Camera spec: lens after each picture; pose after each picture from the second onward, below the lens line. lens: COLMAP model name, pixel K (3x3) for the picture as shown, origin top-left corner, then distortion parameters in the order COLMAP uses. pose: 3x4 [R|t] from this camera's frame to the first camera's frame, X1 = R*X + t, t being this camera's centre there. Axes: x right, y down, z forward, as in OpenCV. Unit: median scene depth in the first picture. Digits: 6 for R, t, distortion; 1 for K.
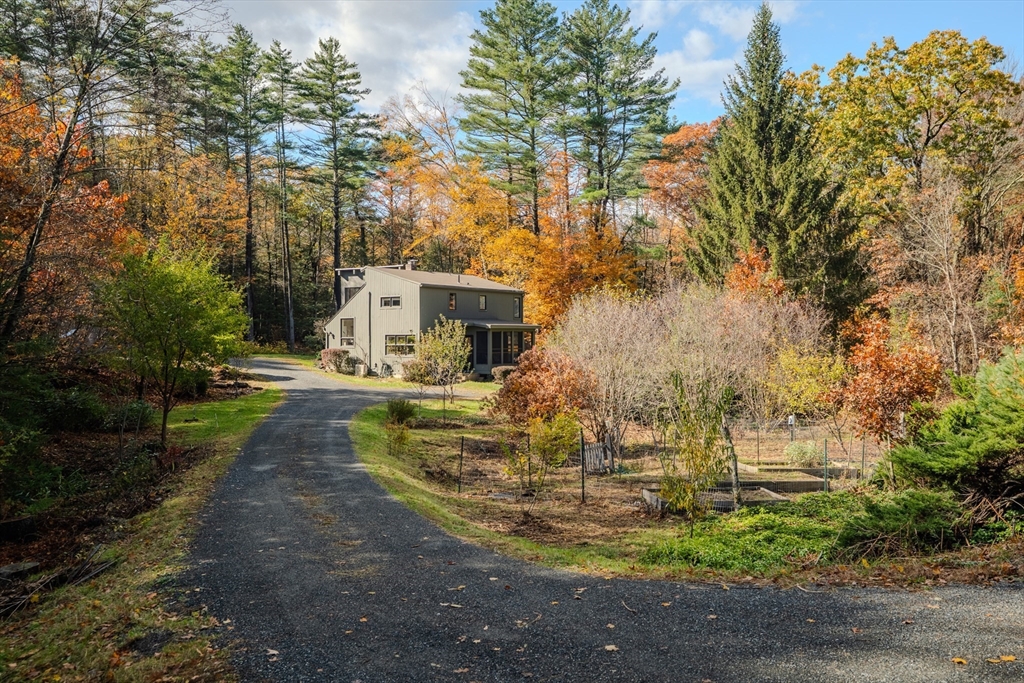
lens RADIAL K [[847.8, 0, 512.0], [0, 847.8, 341.5], [0, 0, 1]] dist [0.002747, 0.000526]
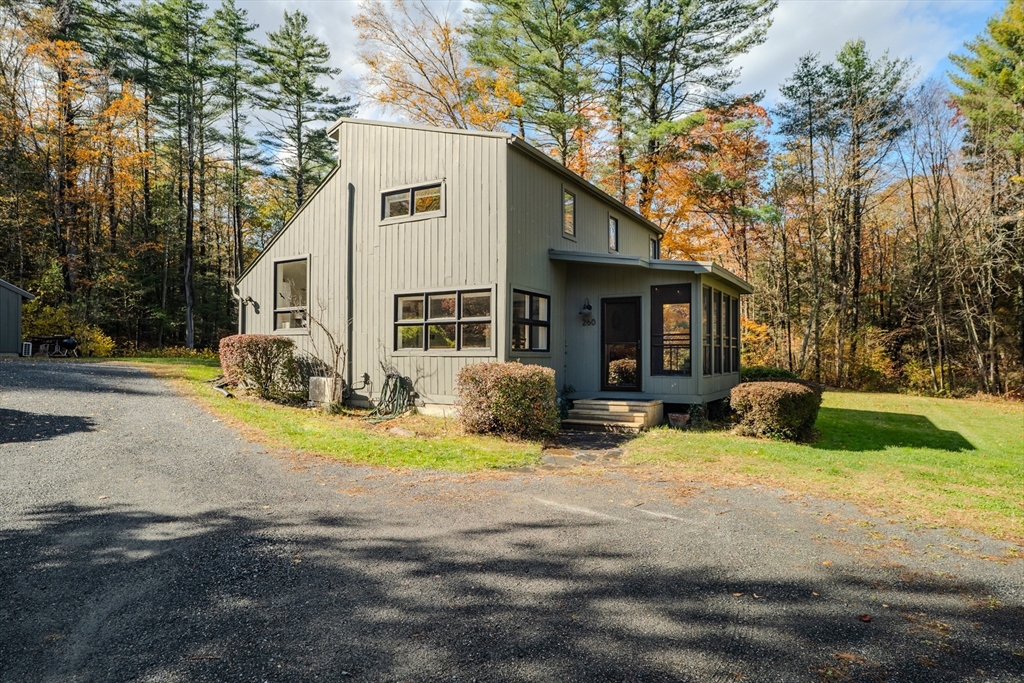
lens RADIAL K [[647.7, 0, 512.0], [0, 647.7, 341.5], [0, 0, 1]] dist [-0.001365, -0.000350]
pose [[0.994834, 0.006851, 0.101281, -0.123931], [-0.005025, 0.999820, -0.018276, 0.016182], [-0.101388, 0.017673, 0.994690, 0.701008]]
